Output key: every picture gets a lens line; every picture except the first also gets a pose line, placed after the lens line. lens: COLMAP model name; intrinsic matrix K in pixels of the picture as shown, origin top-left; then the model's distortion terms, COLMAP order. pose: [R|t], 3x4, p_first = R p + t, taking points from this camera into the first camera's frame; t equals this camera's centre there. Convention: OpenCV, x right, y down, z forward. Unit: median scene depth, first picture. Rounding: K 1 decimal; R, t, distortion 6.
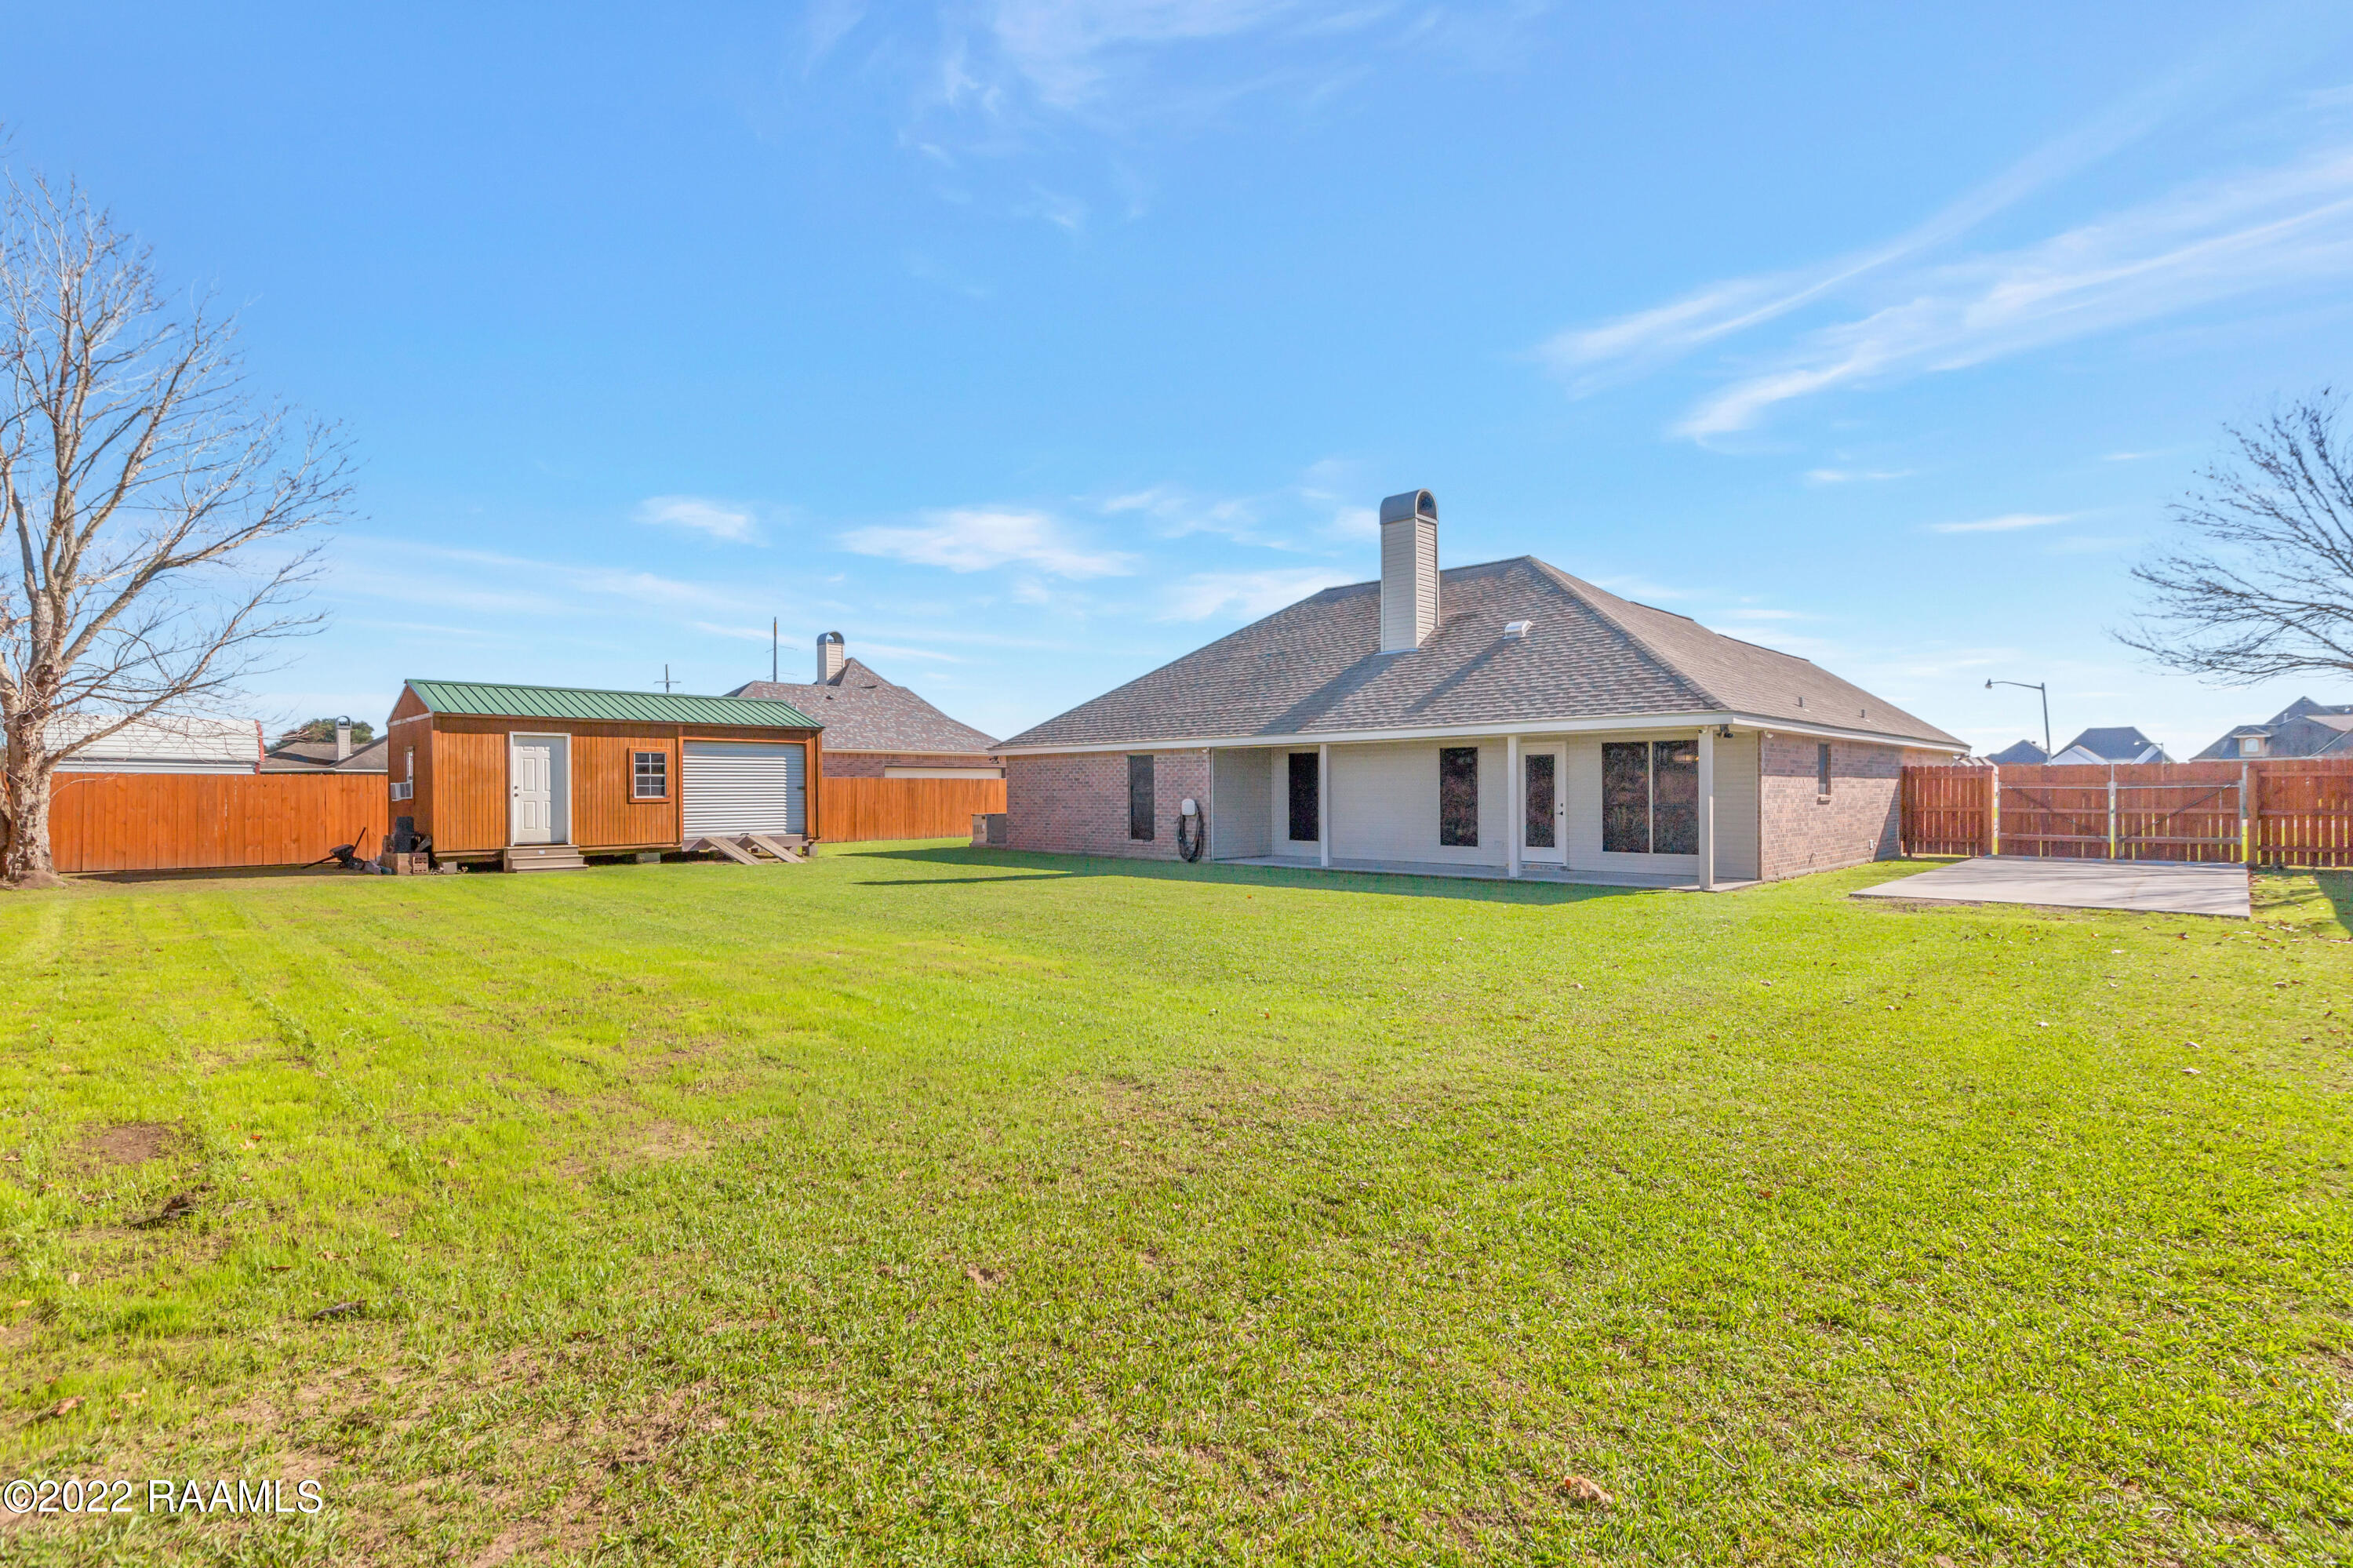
lens RADIAL K [[1132.1, 0, 1176.5], [0, 1132.1, 784.0], [0, 0, 1]] dist [0.002608, 0.000261]
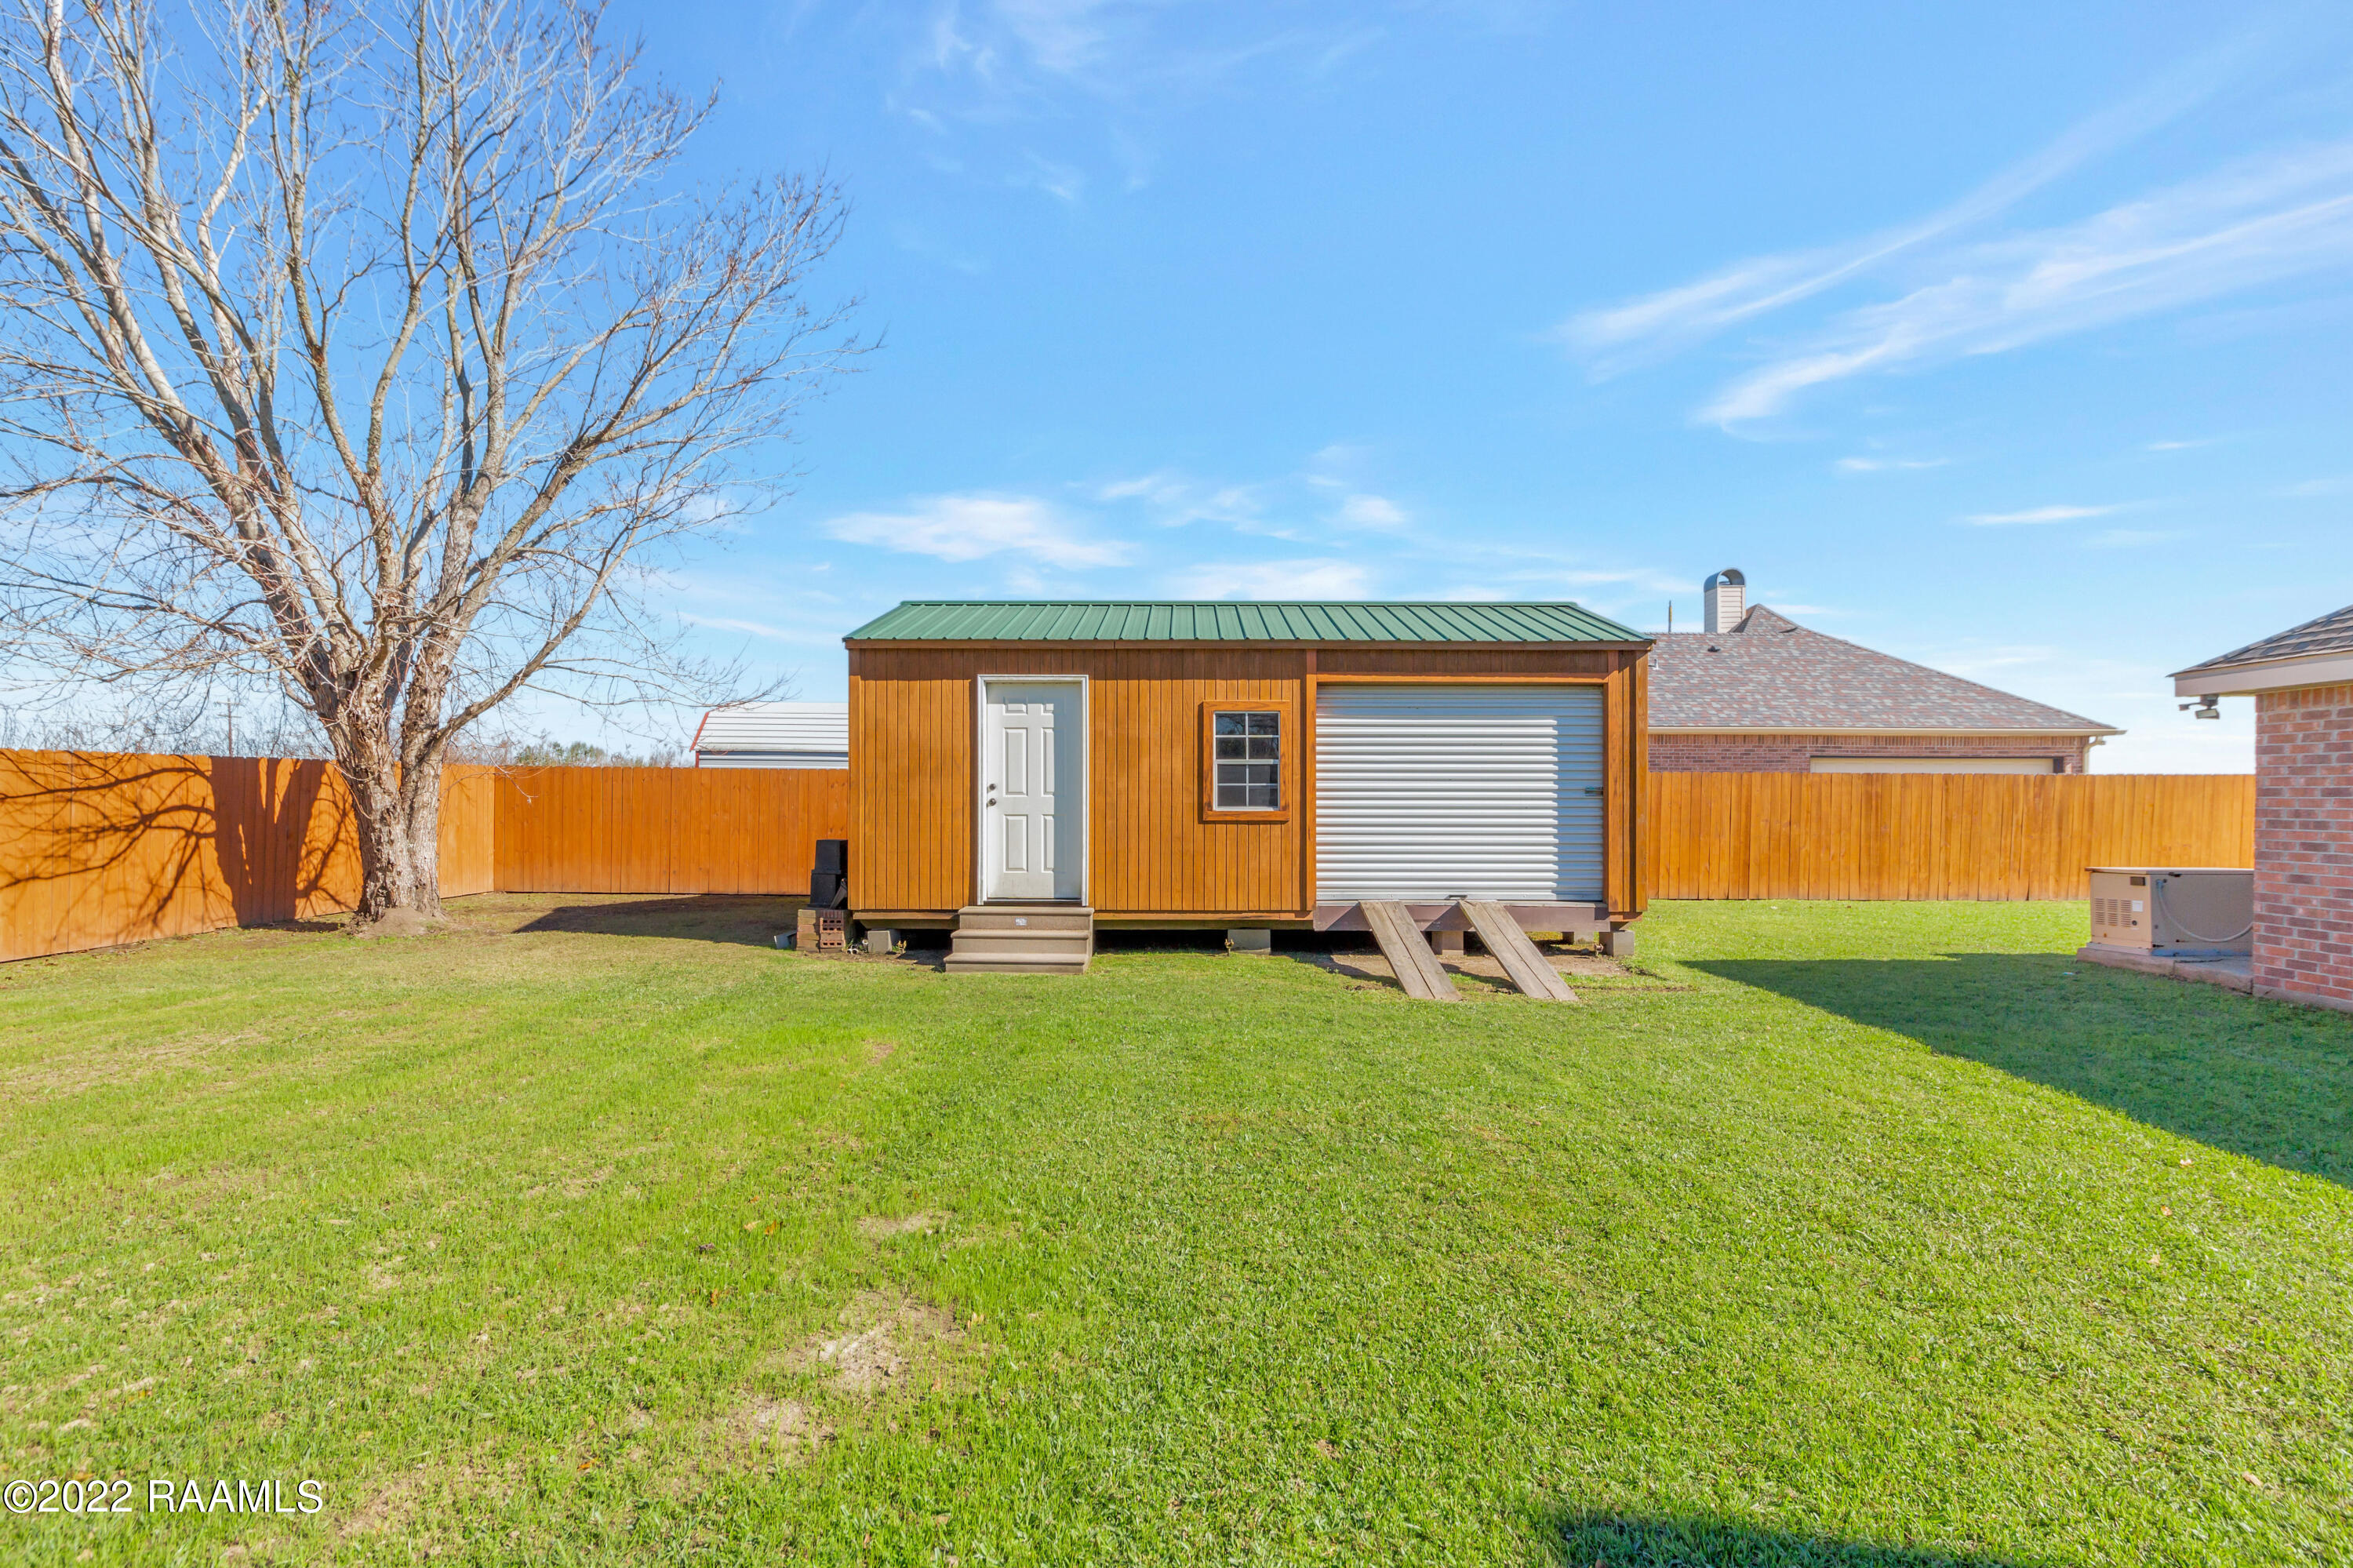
lens RADIAL K [[1132.1, 0, 1176.5], [0, 1132.1, 784.0], [0, 0, 1]] dist [0.002608, 0.000261]
pose [[0.724808, -0.000429, -0.688951, -0.170098], [-0.002950, 0.999989, -0.003726, 0.003144], [0.688945, 0.004733, 0.724798, 0.646032]]
